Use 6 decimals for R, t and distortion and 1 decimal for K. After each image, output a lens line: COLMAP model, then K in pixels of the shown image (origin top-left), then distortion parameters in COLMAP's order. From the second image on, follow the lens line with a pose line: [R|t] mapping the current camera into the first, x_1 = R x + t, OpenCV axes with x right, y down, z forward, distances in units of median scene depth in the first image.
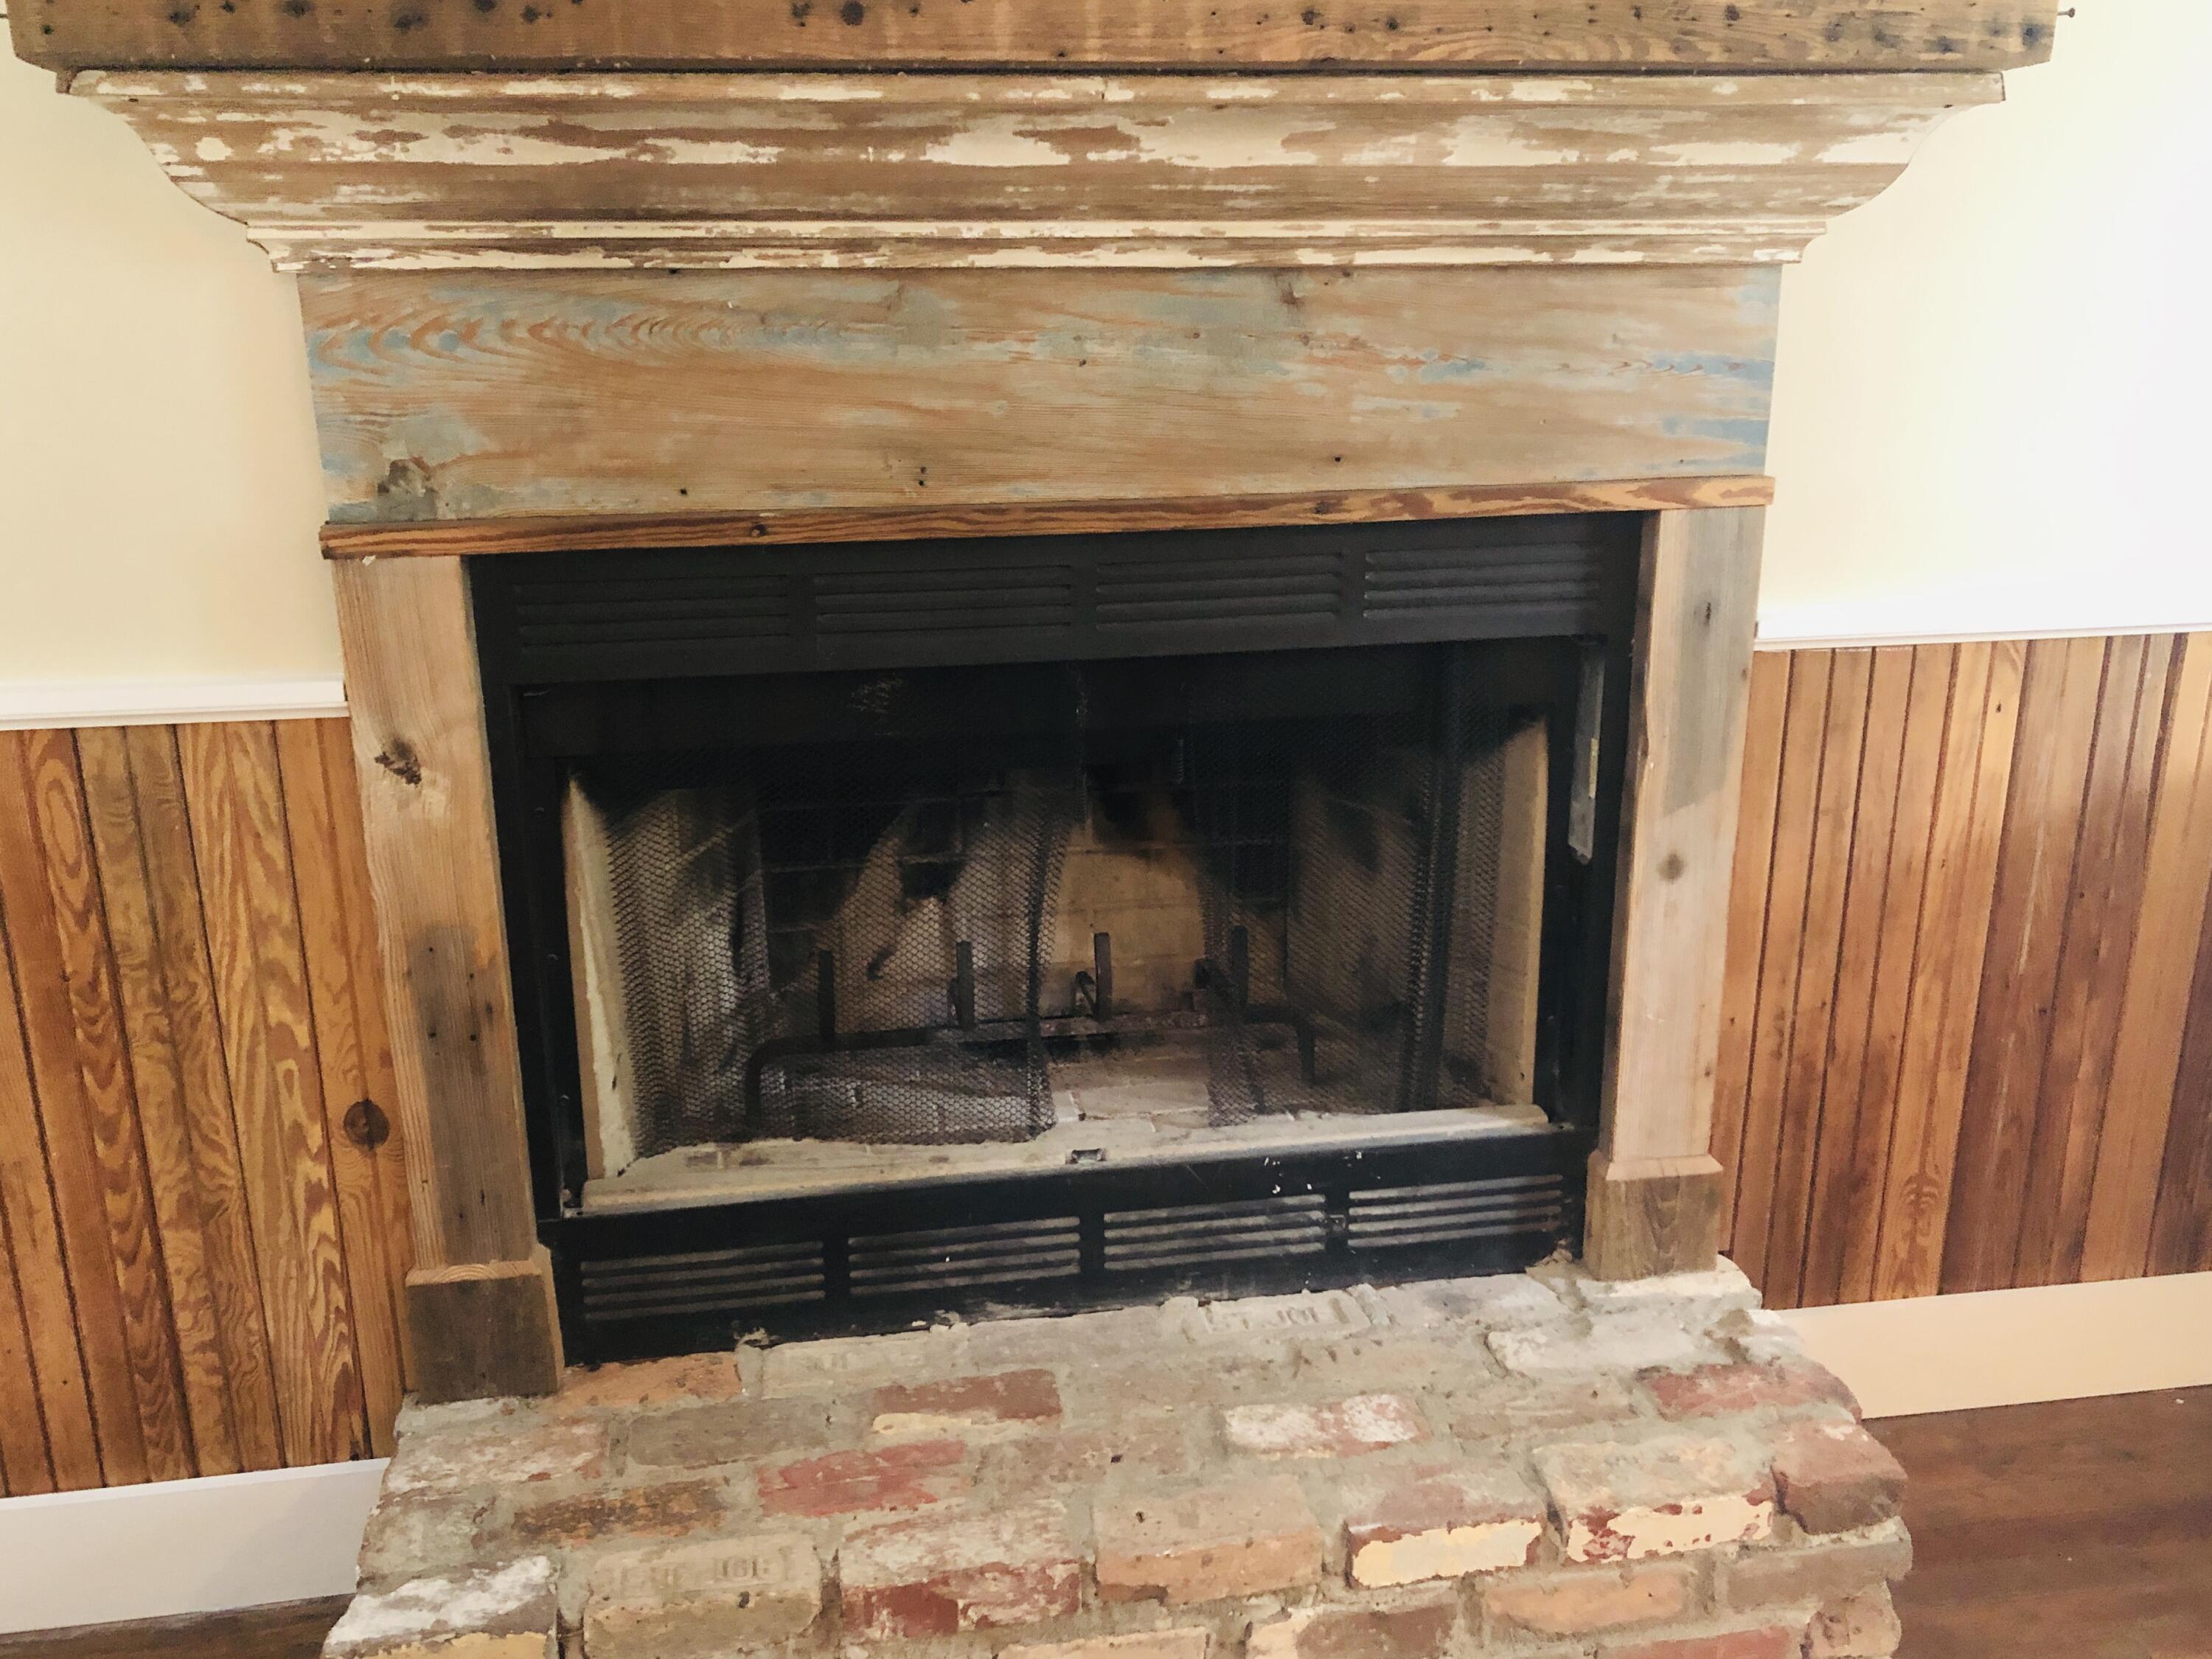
lens RADIAL K [[1989.6, 0, 1109.2], [0, 1989.6, 812.9], [0, 0, 1]] dist [0.008675, 0.003218]
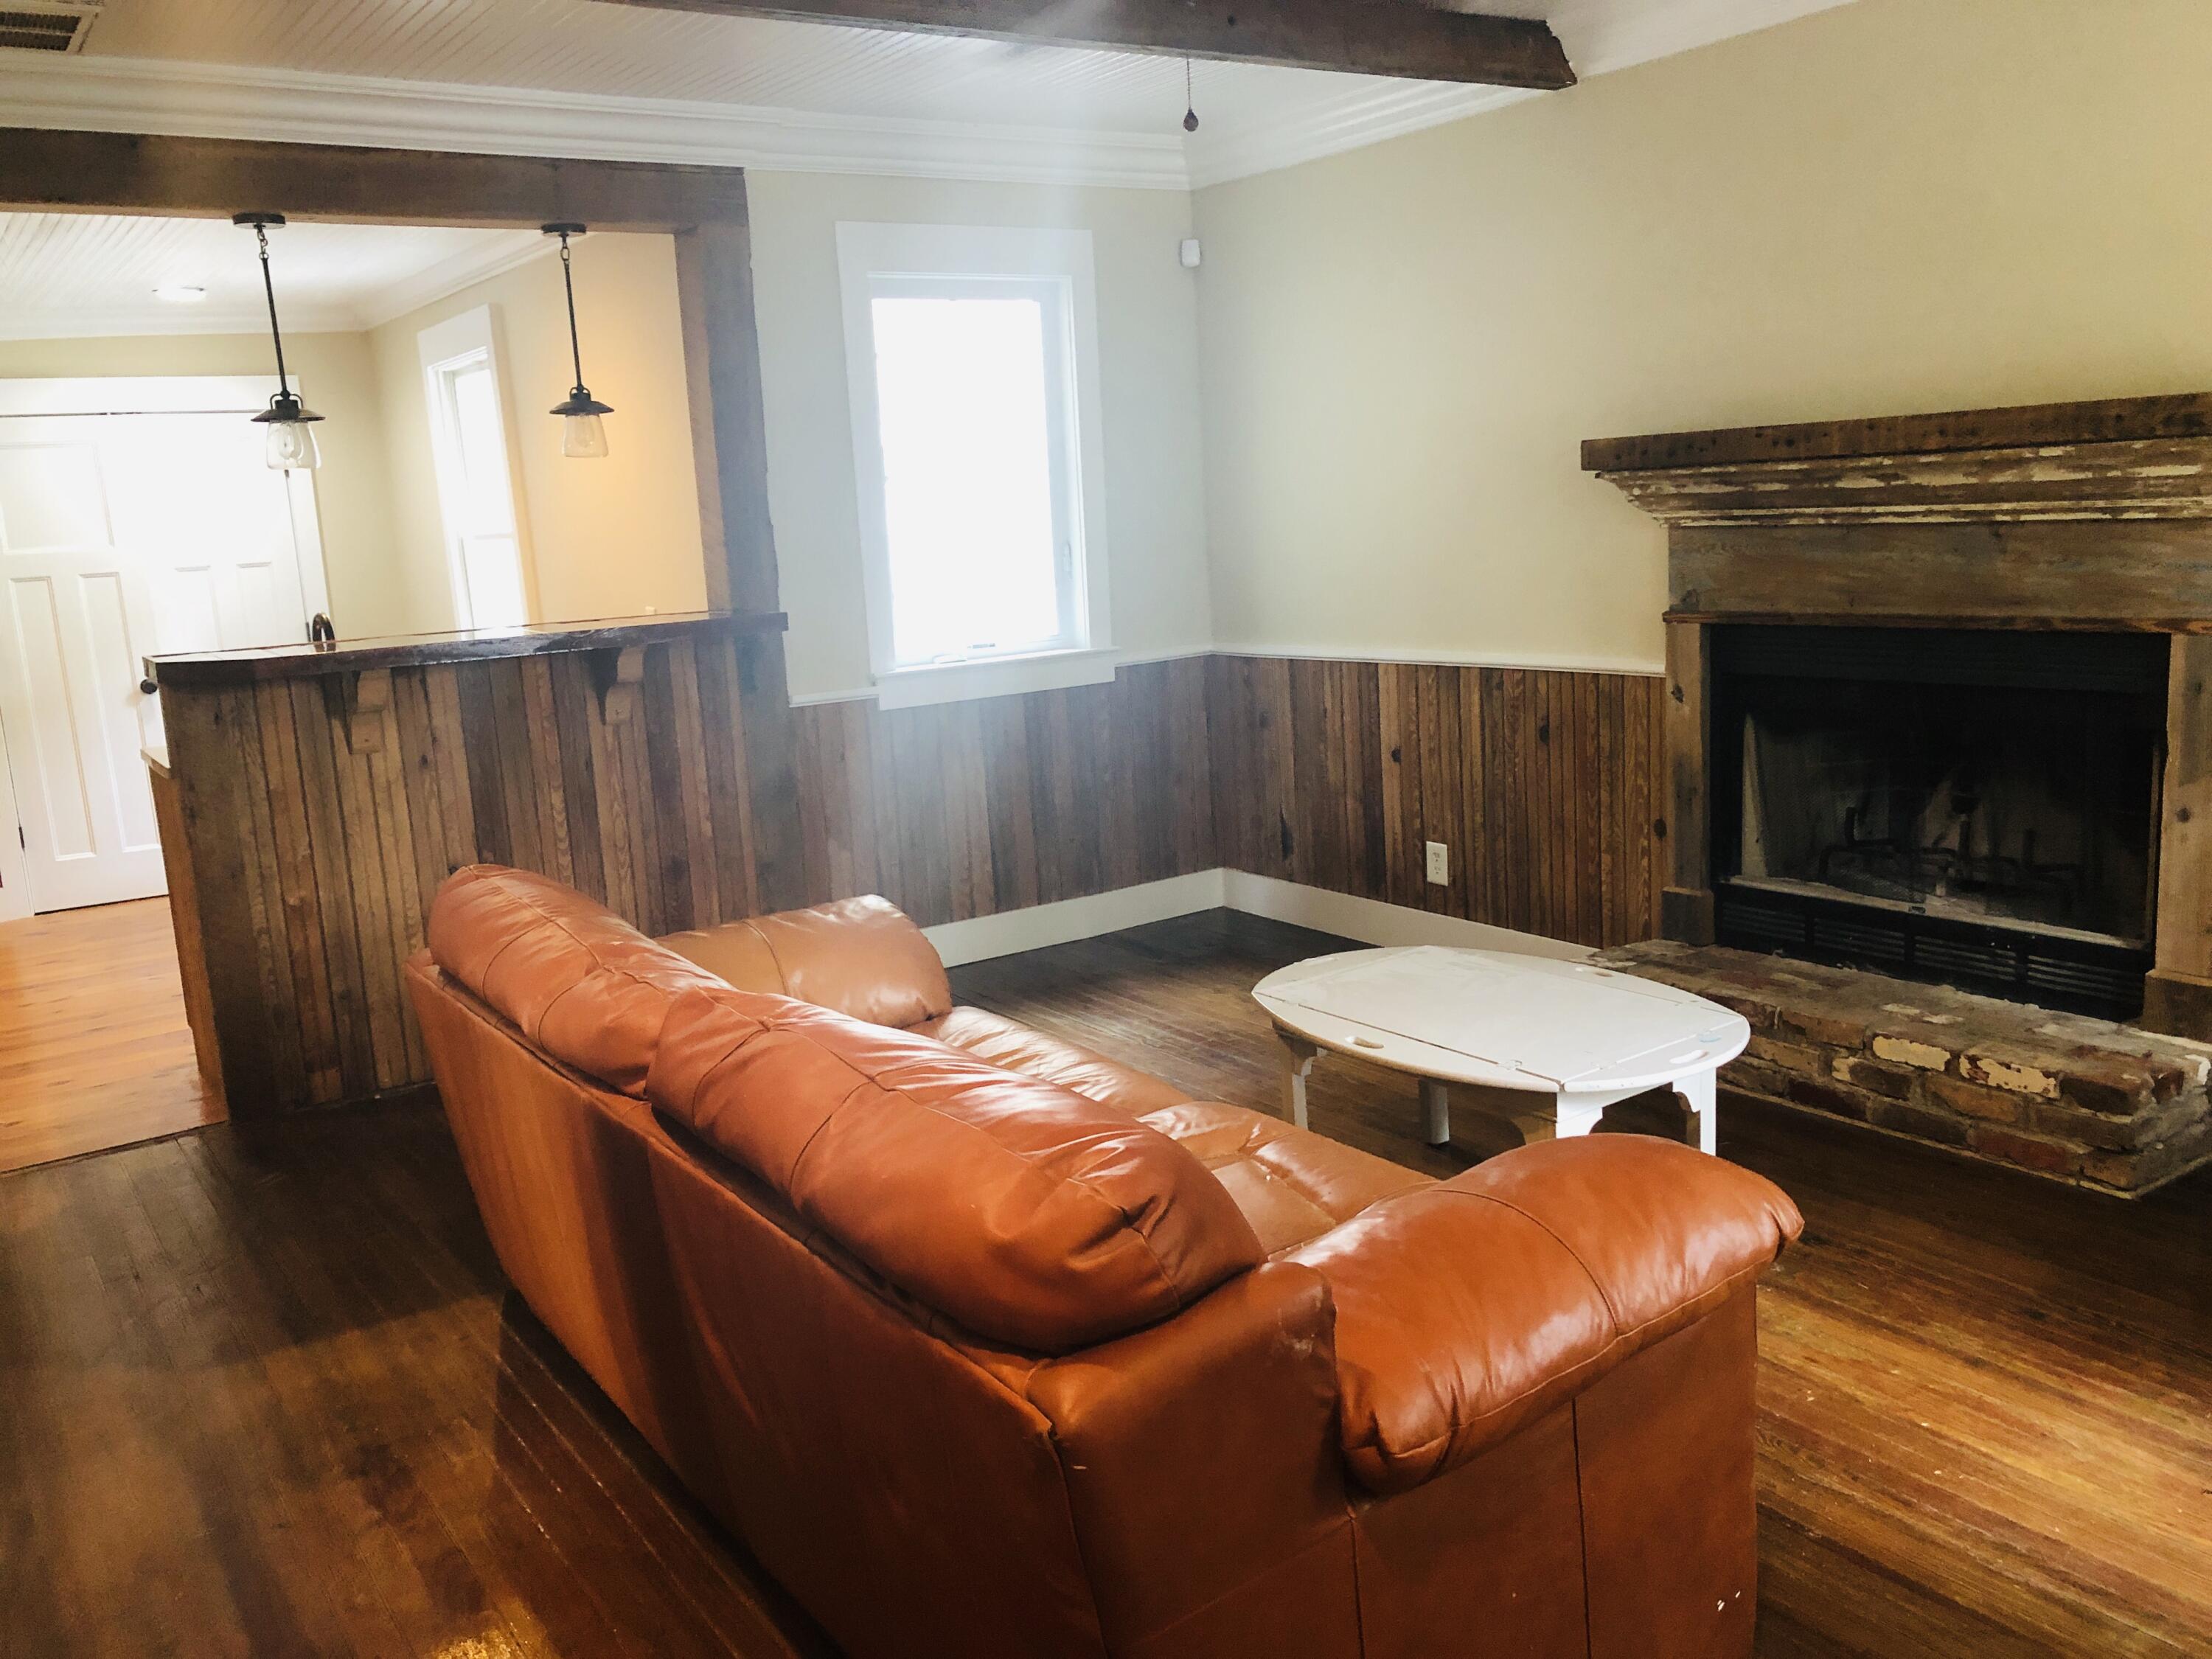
lens RADIAL K [[1850.1, 0, 1095.4], [0, 1850.1, 817.5], [0, 0, 1]] dist [0.020468, -0.024298]
pose [[0.423651, 0.137145, -0.895383, 1.673377], [-0.214684, 0.975511, 0.047840, 0.196194], [0.880017, 0.171957, 0.442720, -0.872316]]
